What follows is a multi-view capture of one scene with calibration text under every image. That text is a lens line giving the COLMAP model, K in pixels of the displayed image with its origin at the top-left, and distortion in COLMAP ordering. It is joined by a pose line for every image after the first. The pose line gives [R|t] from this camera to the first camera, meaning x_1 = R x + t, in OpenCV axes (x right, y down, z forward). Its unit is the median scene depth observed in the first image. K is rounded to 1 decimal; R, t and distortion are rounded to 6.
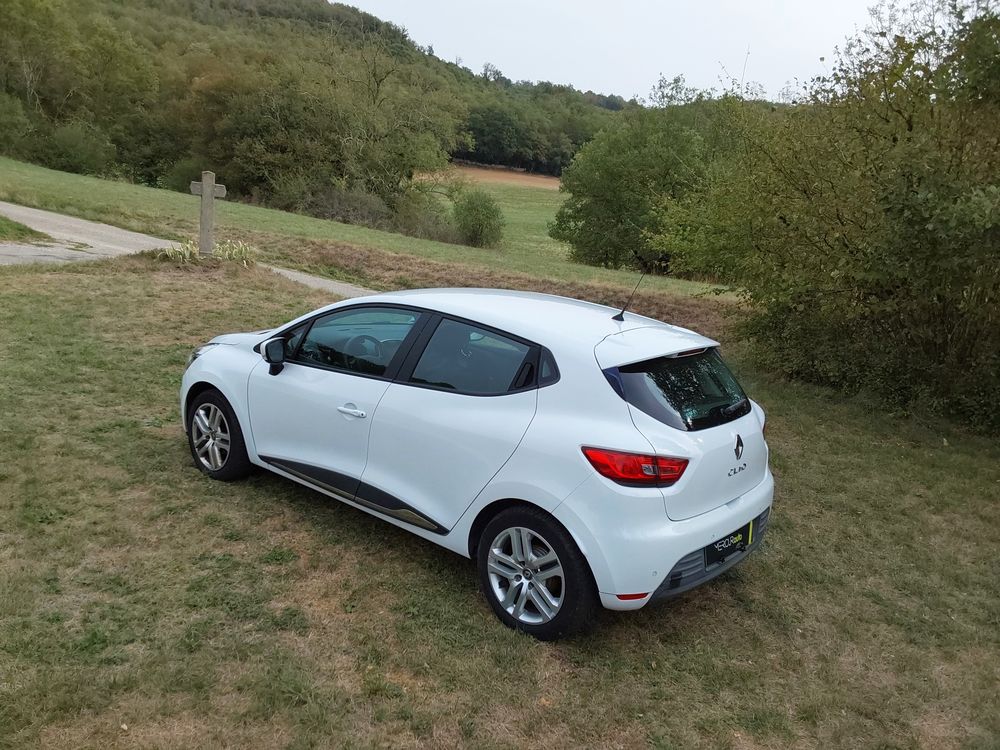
lens RADIAL K [[868.2, 0, 496.8], [0, 868.2, 378.5], [0, 0, 1]] dist [0.158320, -0.258485]
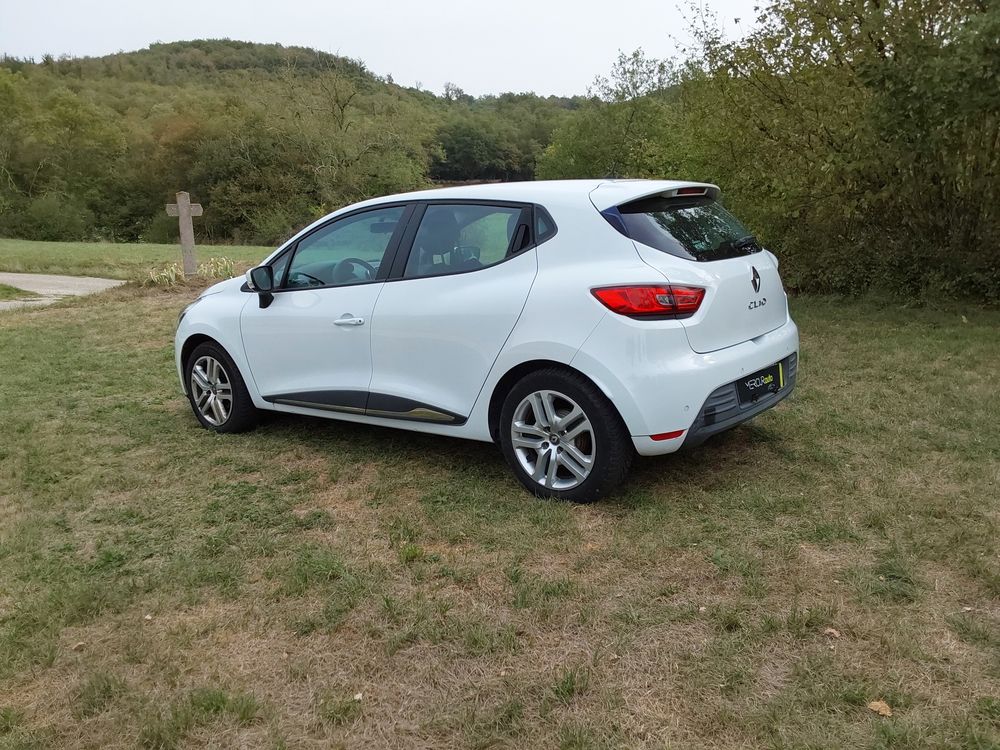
lens RADIAL K [[868.2, 0, 496.8], [0, 868.2, 378.5], [0, 0, 1]] dist [0.158320, -0.258485]
pose [[0.988630, -0.150281, -0.005197, -0.008479], [0.150140, 0.988436, -0.021258, 0.118572], [0.008332, 0.020235, 0.999761, 0.037166]]
